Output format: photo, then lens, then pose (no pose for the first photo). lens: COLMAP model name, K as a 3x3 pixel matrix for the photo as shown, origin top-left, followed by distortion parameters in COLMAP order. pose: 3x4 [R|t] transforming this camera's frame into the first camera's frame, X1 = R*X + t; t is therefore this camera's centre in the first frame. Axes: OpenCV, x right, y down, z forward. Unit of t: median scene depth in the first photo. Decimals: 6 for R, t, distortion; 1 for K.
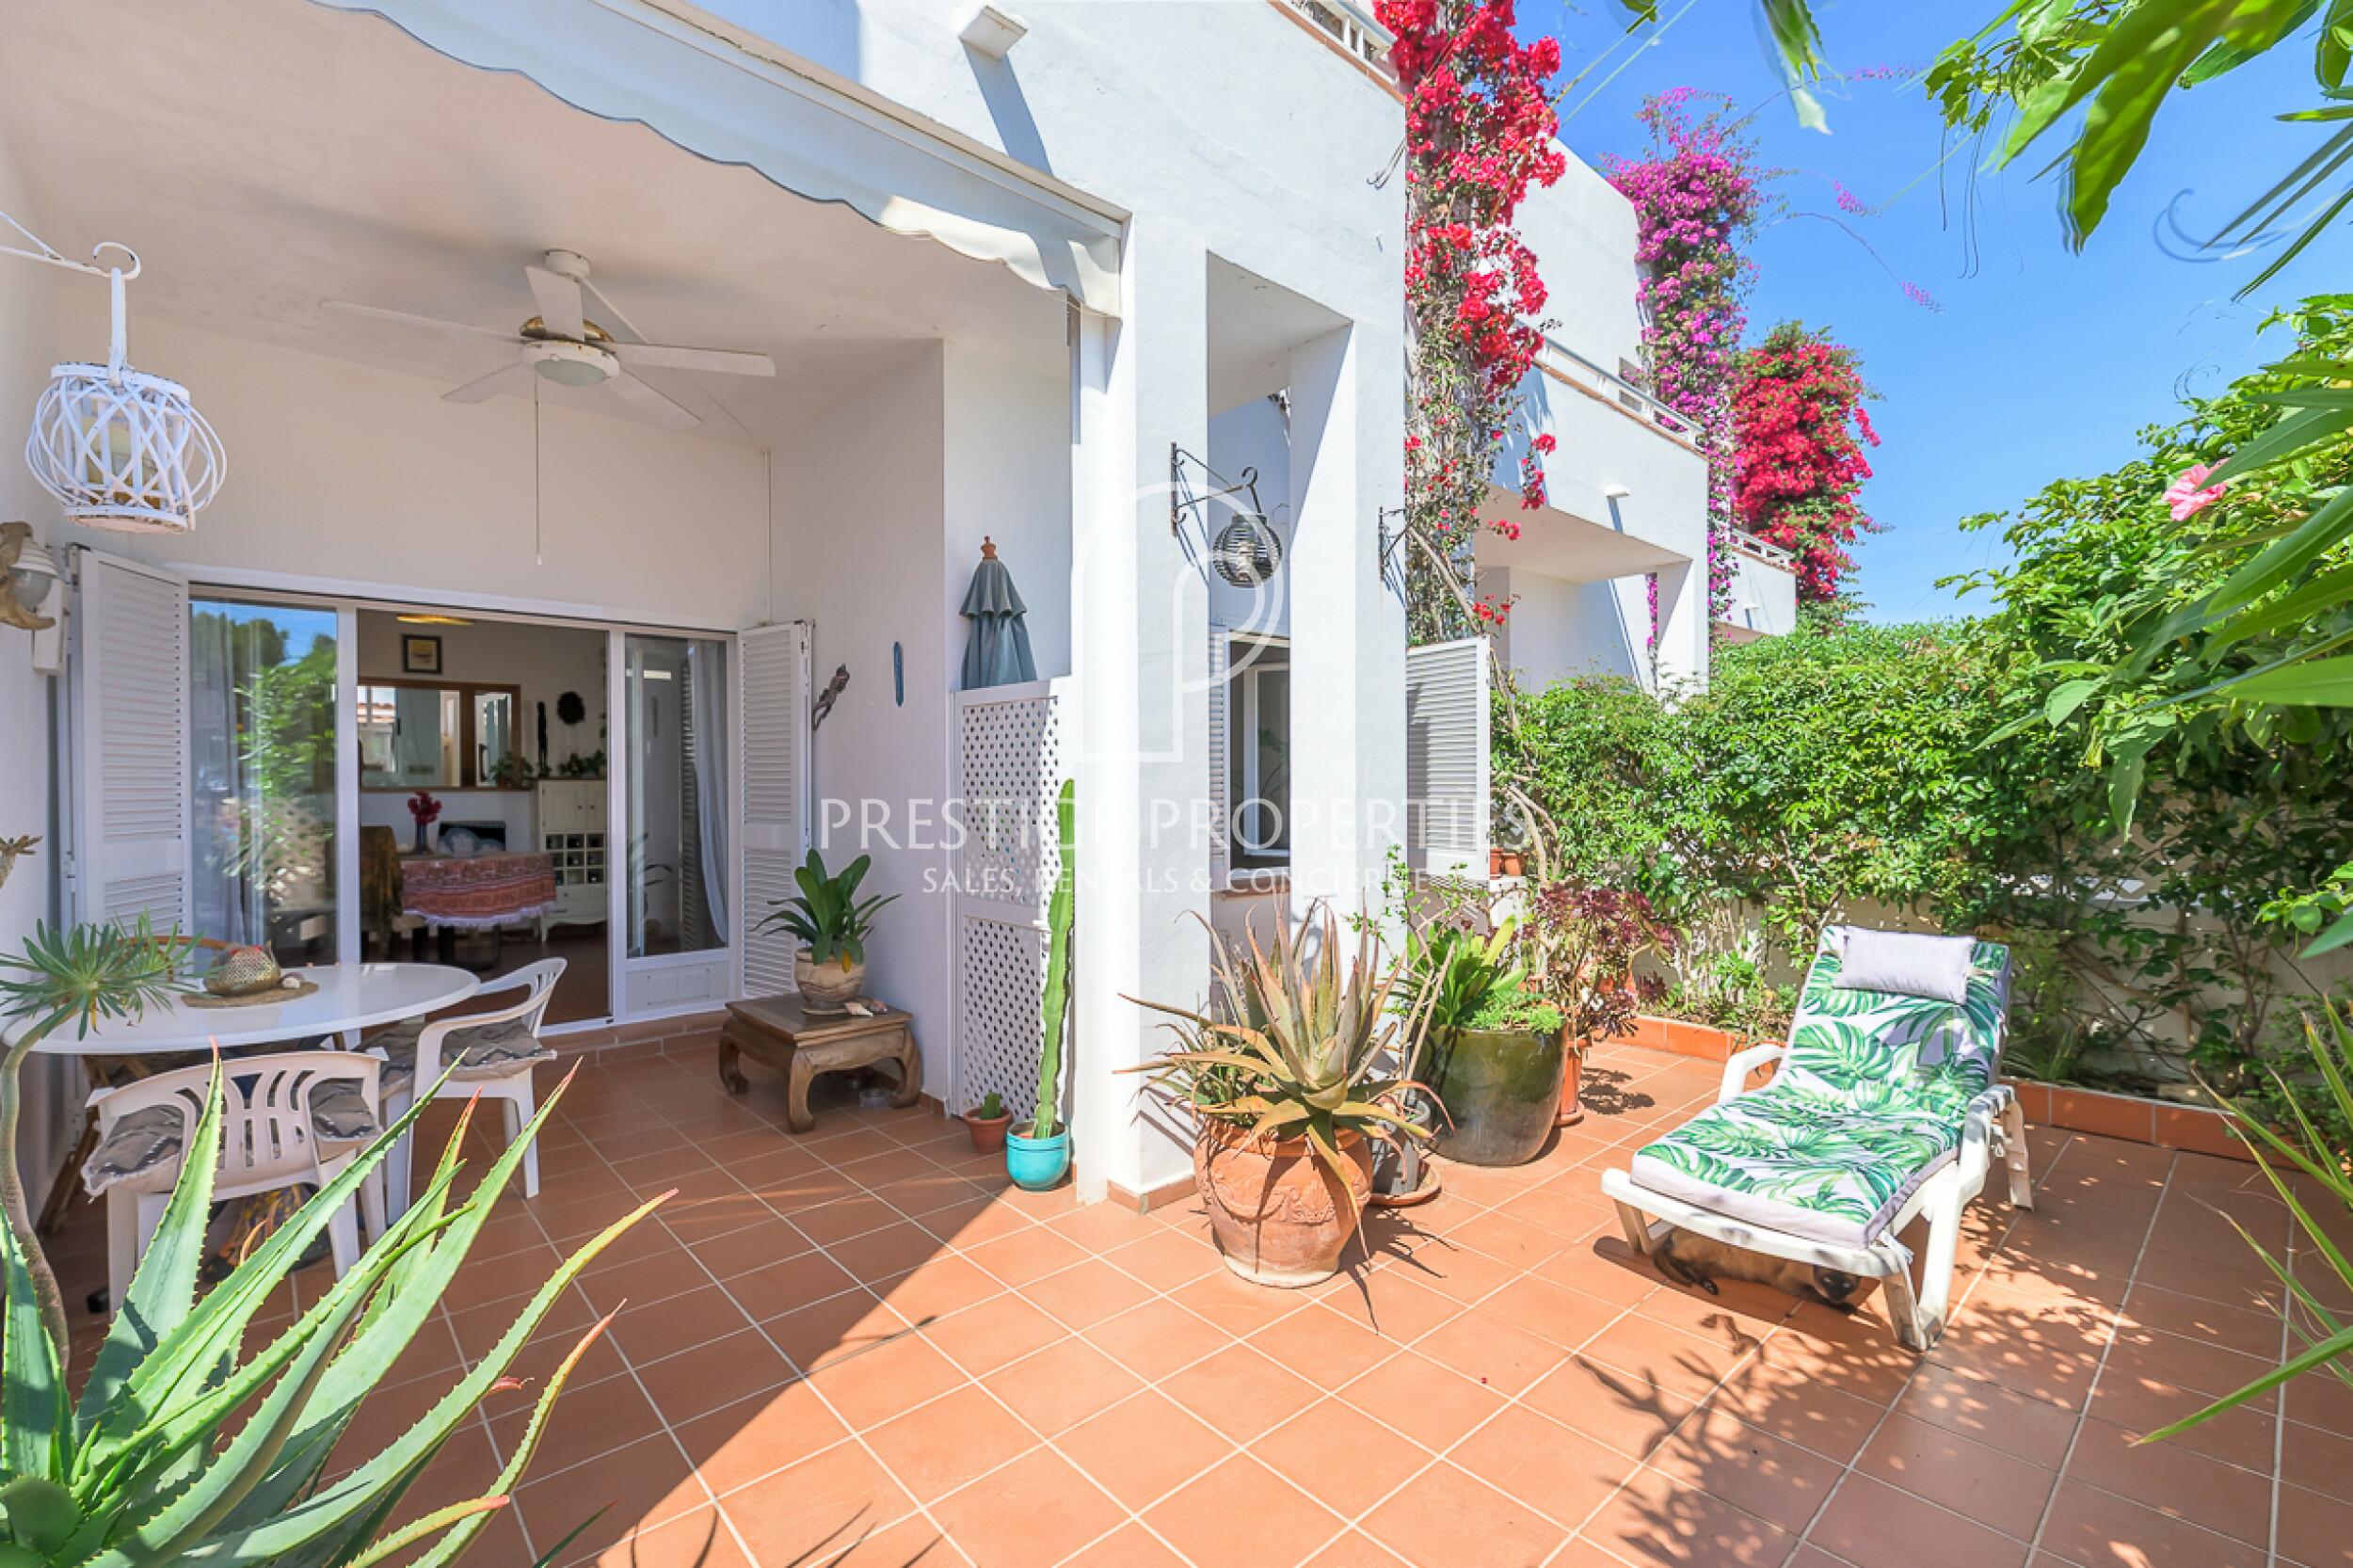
lens RADIAL K [[1017.4, 0, 1176.3], [0, 1017.4, 784.5], [0, 0, 1]] dist [0.002478, -0.000939]
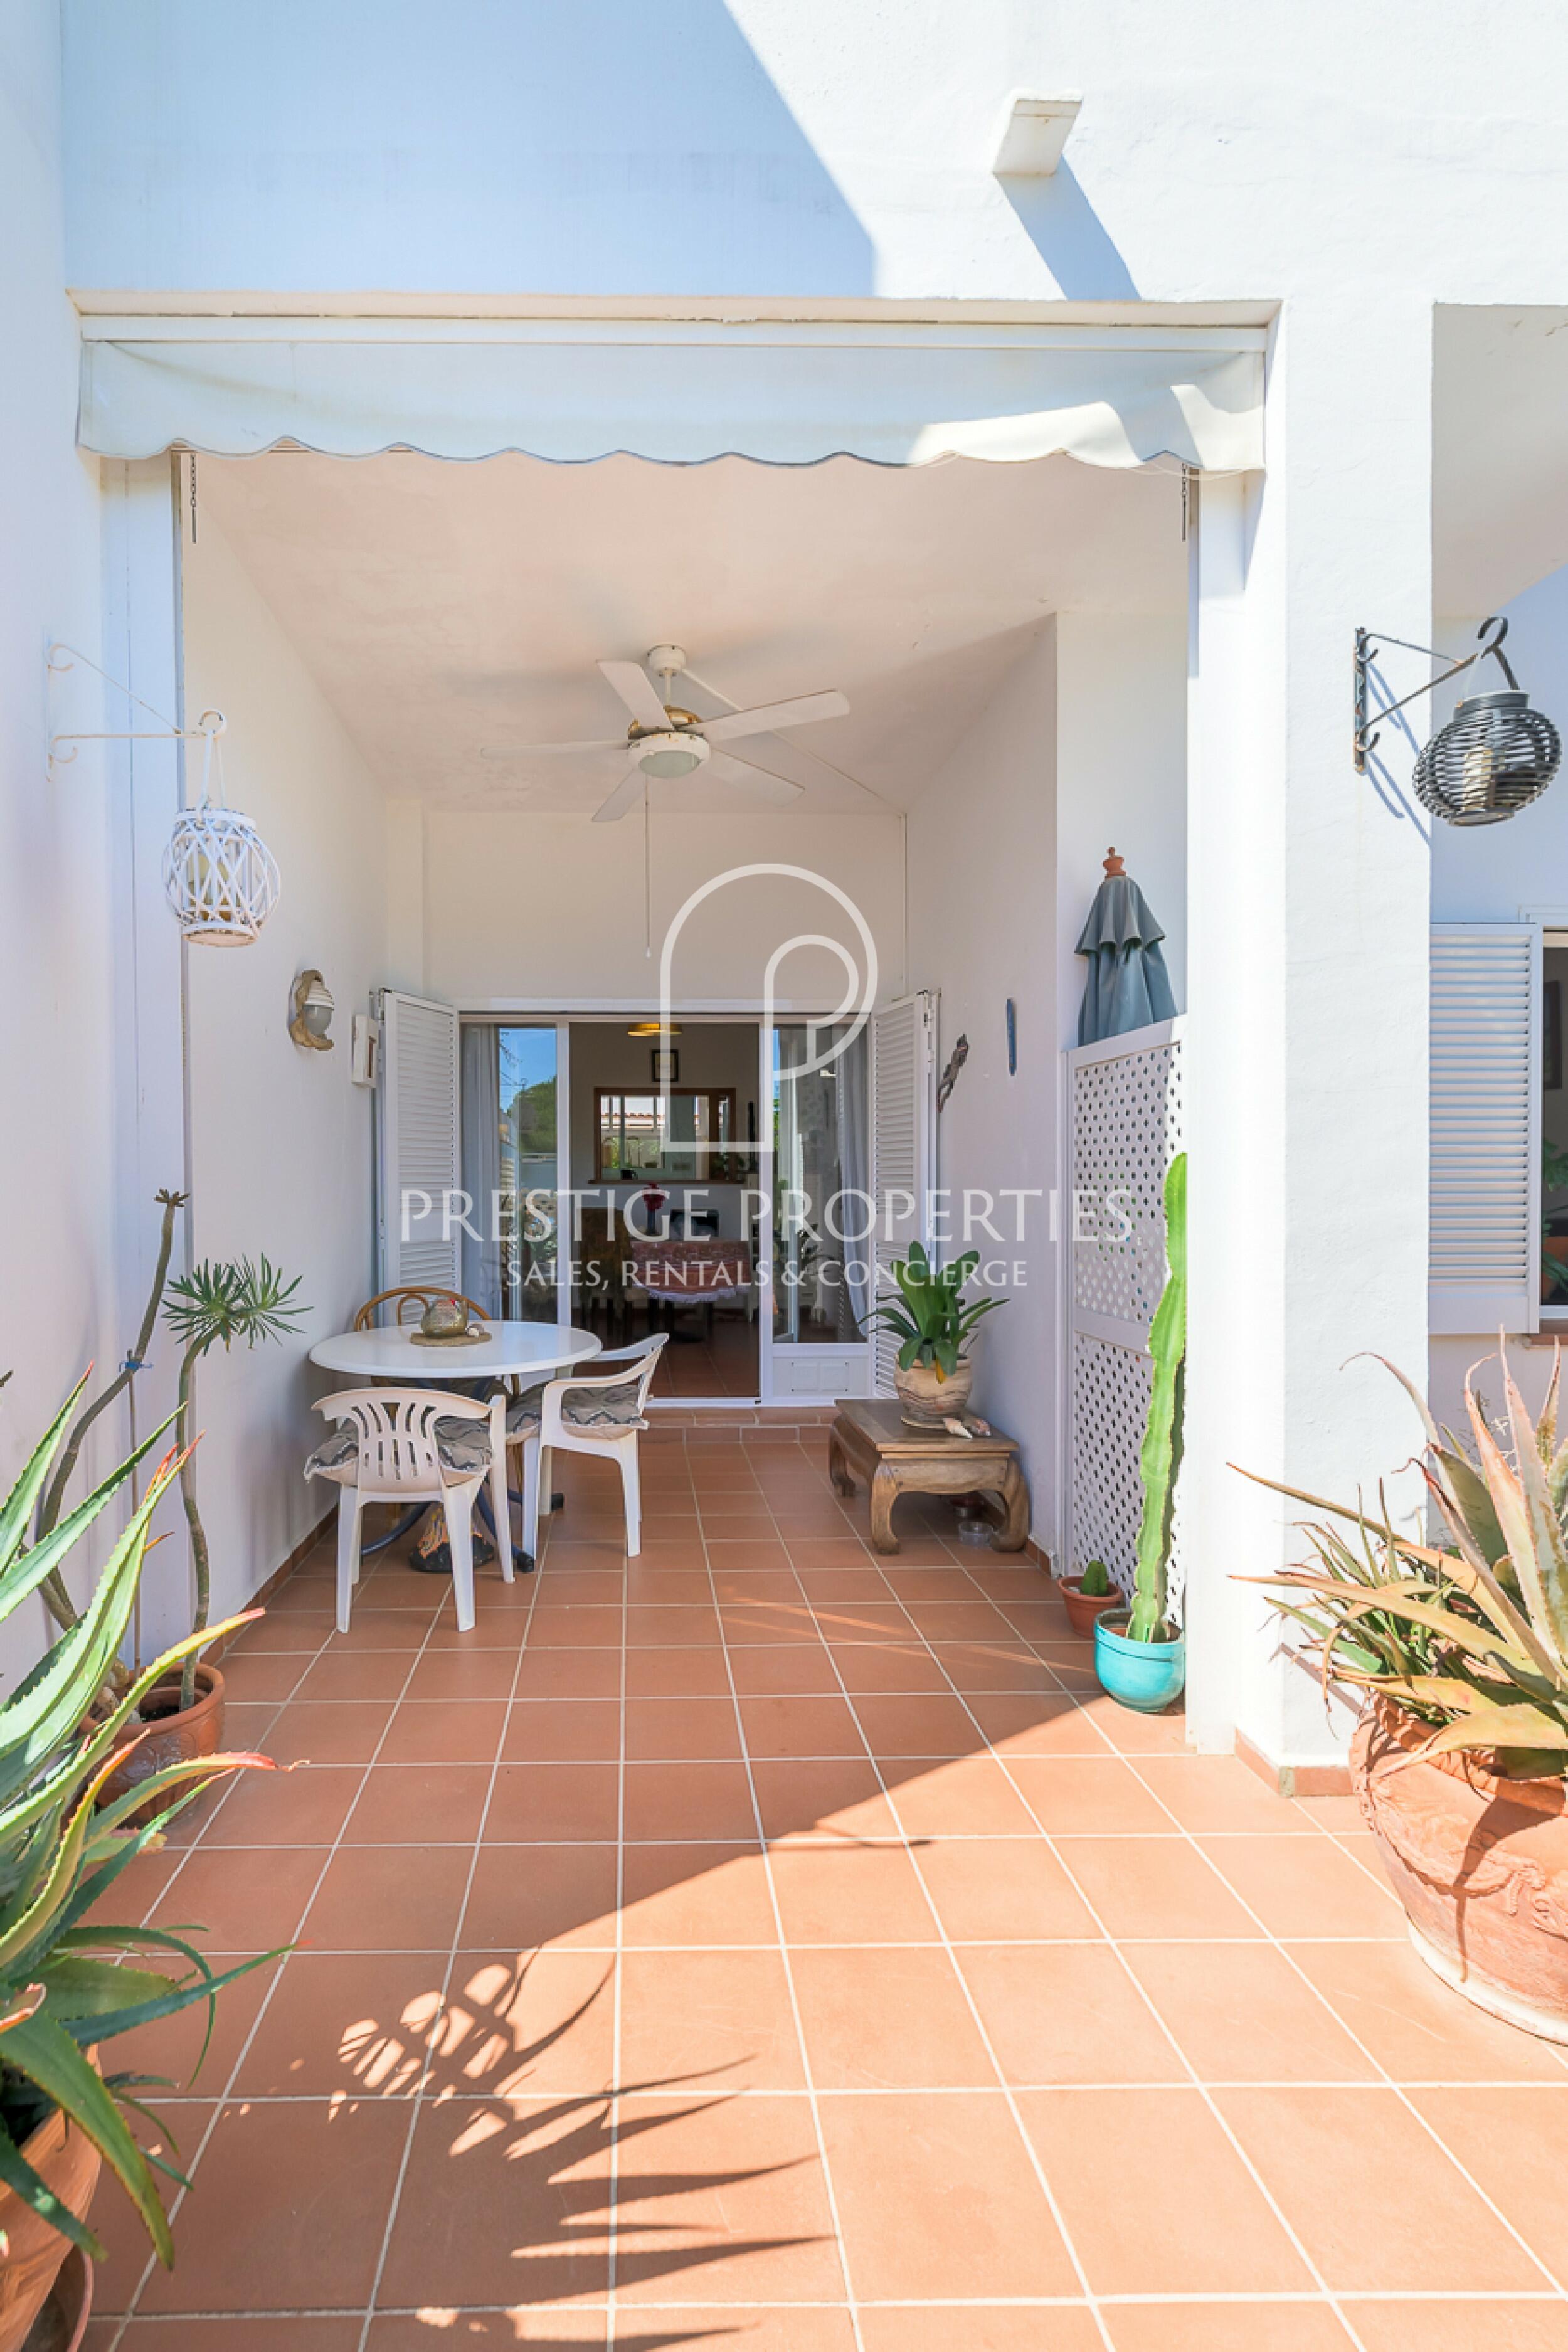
lens RADIAL K [[1017.0, 0, 749.9], [0, 1017.0, 1205.0], [0, 0, 1]] dist [0.002478, -0.000939]
pose [[0.754221, 0.011032, -0.656528, 0.137349], [-0.005030, 0.999927, 0.011025, 0.025725], [0.656602, -0.005013, 0.754221, 0.263641]]
